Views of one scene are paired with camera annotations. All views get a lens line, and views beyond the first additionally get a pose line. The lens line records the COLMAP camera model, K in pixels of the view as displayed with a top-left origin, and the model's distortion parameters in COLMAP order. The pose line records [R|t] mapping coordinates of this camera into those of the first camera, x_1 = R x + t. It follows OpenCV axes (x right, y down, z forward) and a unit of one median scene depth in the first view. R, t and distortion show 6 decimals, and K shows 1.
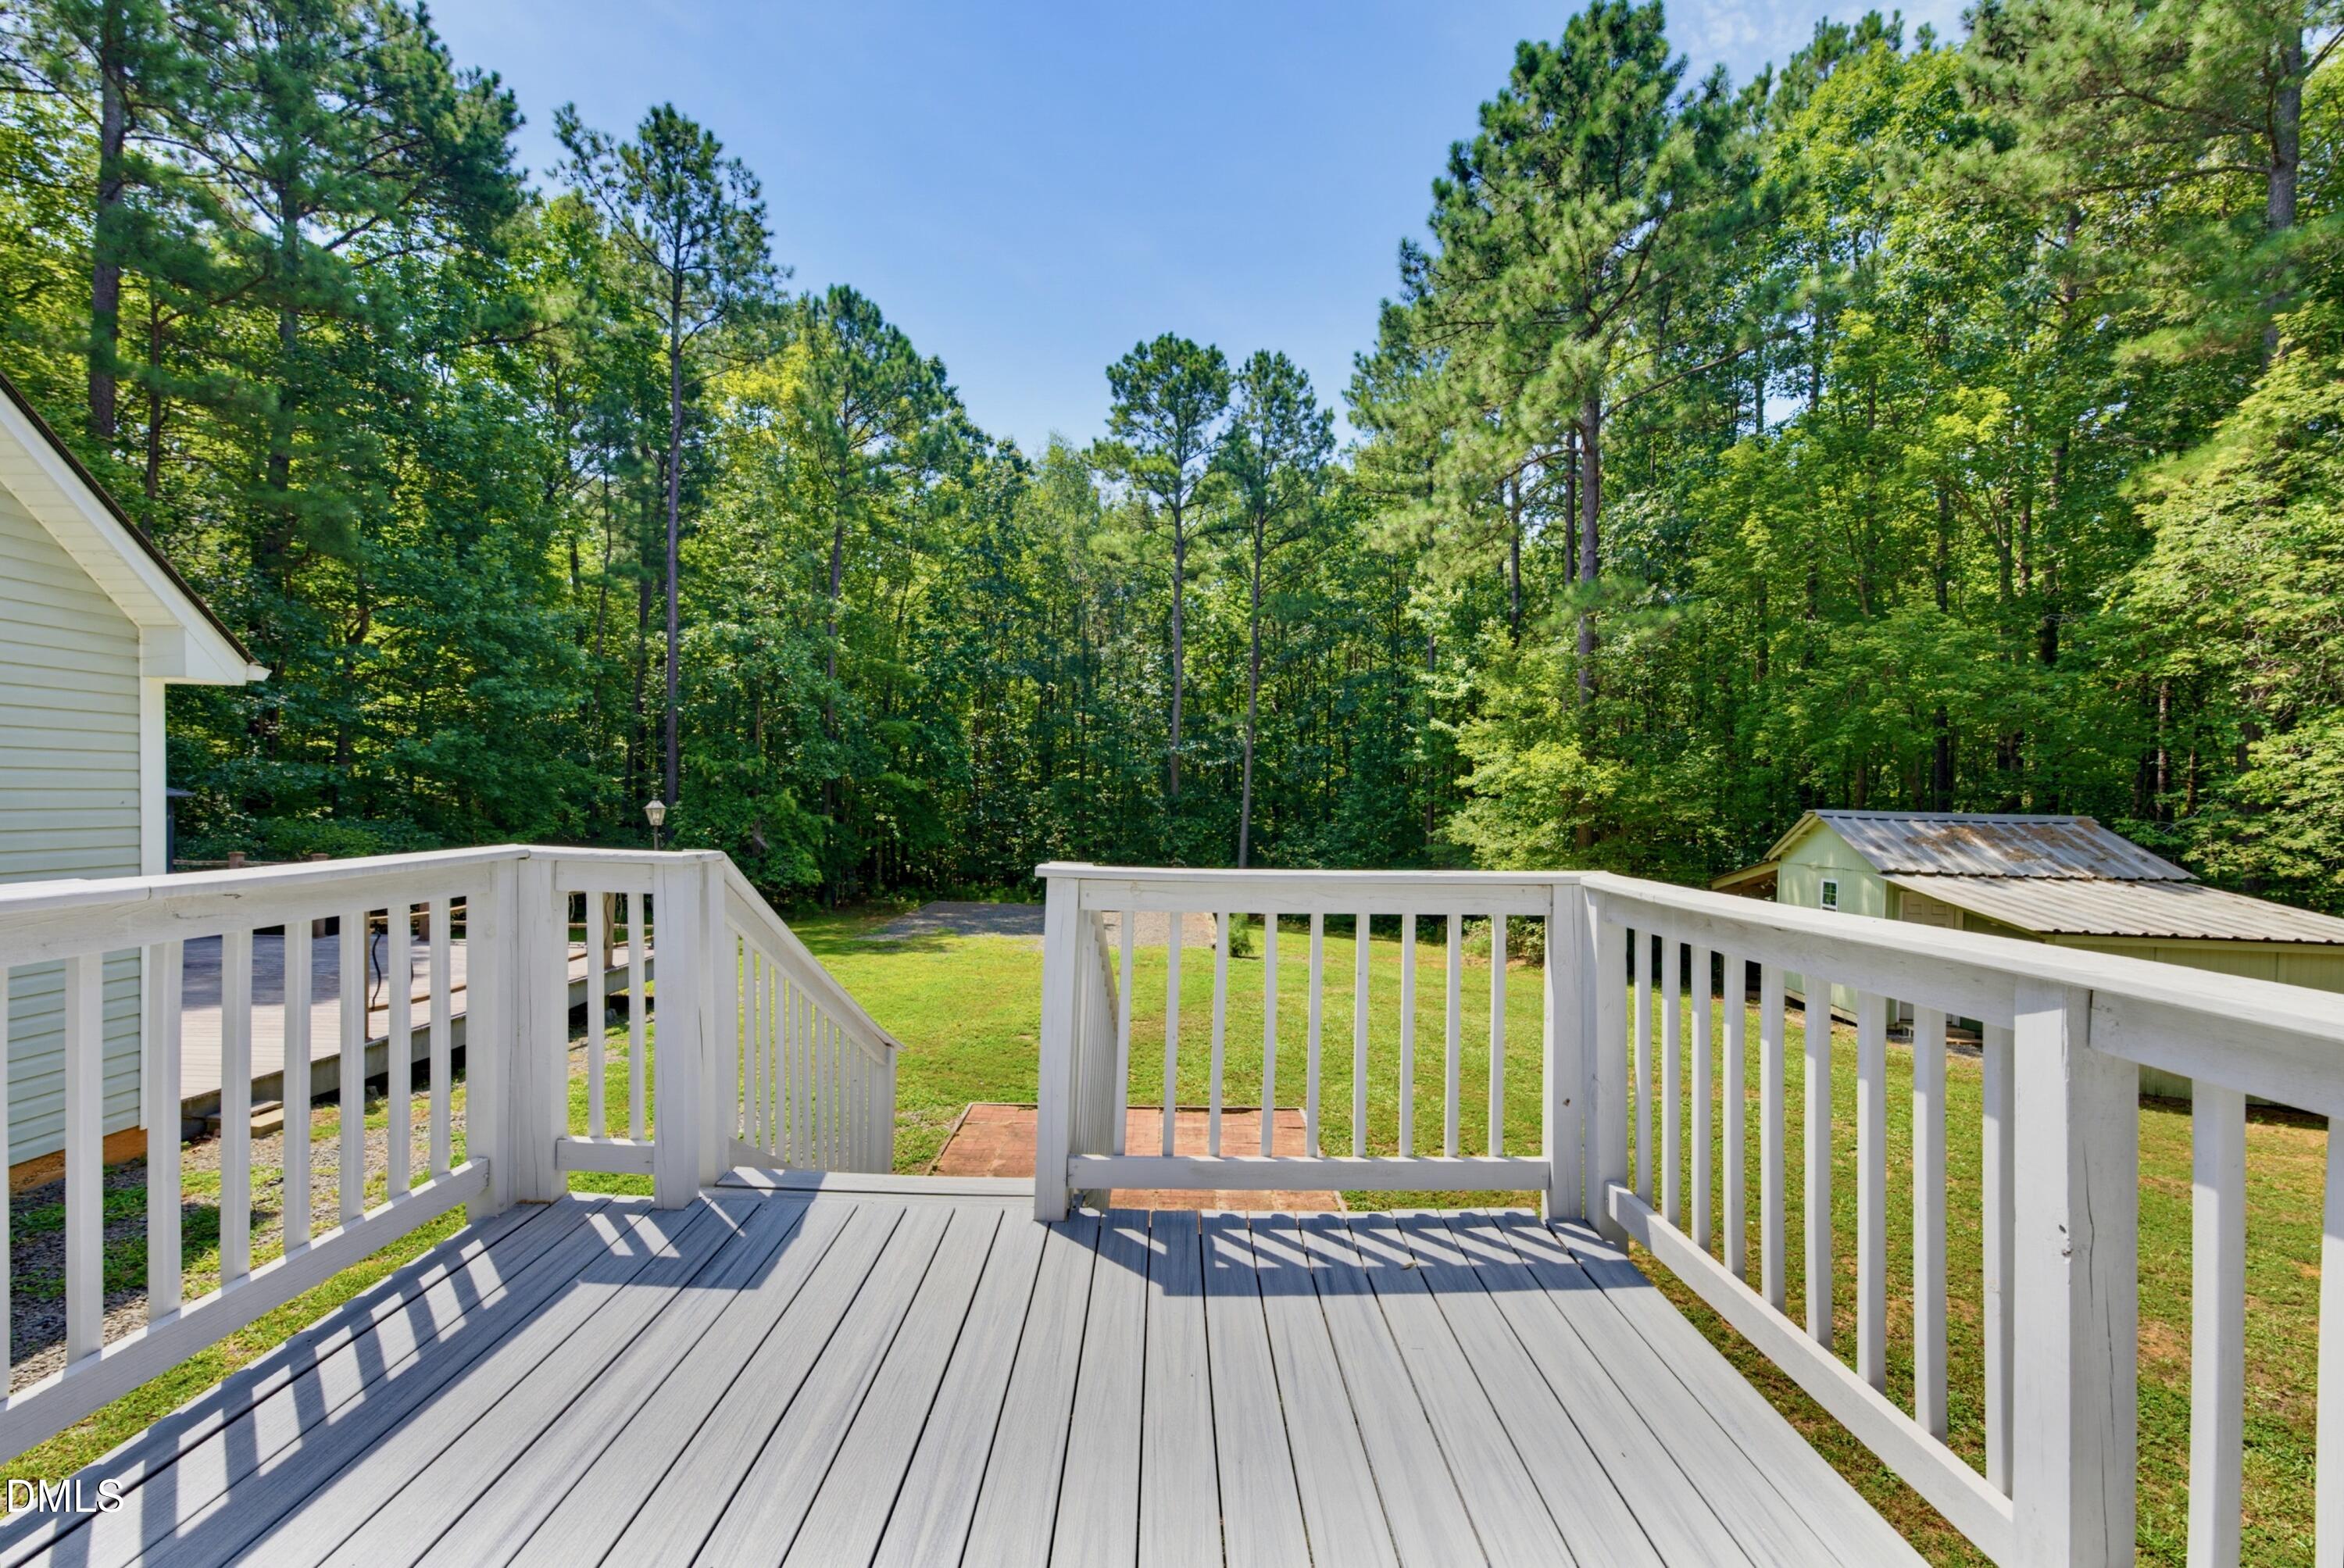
lens RADIAL K [[898.6, 0, 1172.0], [0, 898.6, 784.0], [0, 0, 1]] dist [0.001493, 0.000322]
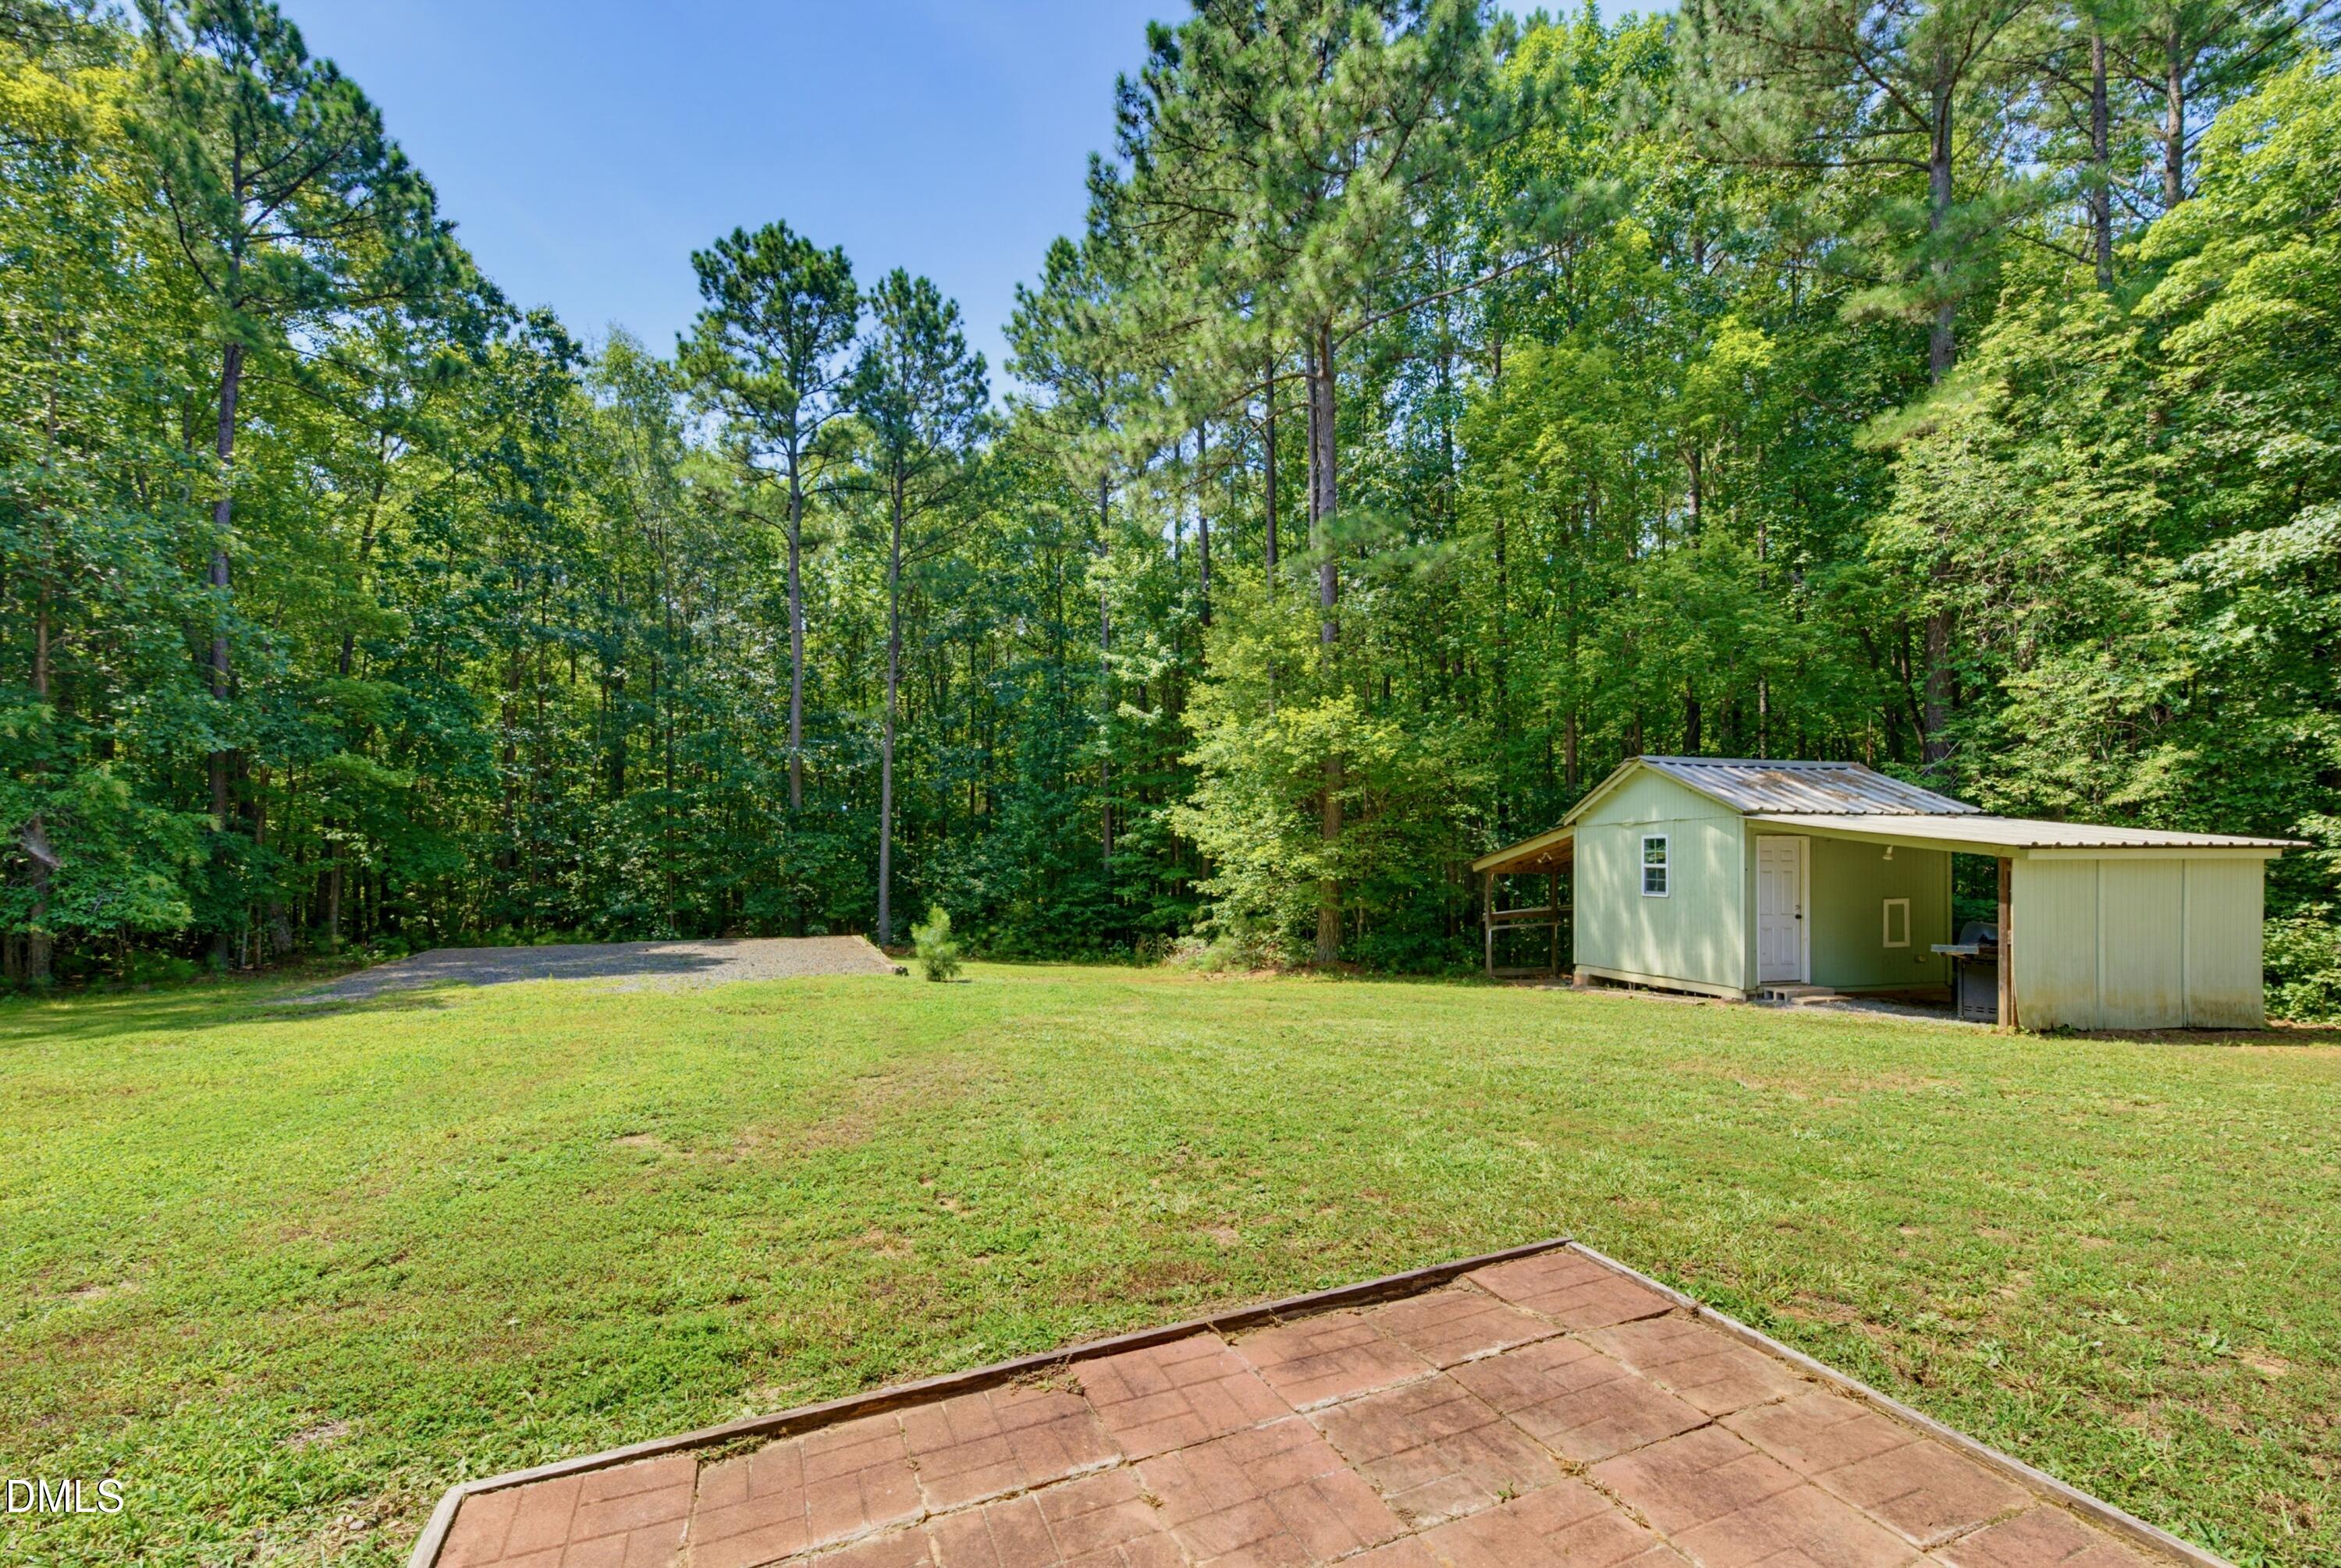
lens RADIAL K [[937.0, 0, 1170.7], [0, 937.0, 830.0], [0, 0, 1]] dist [0.000508, 0.000120]
pose [[0.921826, -0.022833, 0.386932, -0.019492], [0.013394, 0.999544, 0.027075, 0.021385], [-0.387373, -0.019776, 0.921711, 0.101318]]
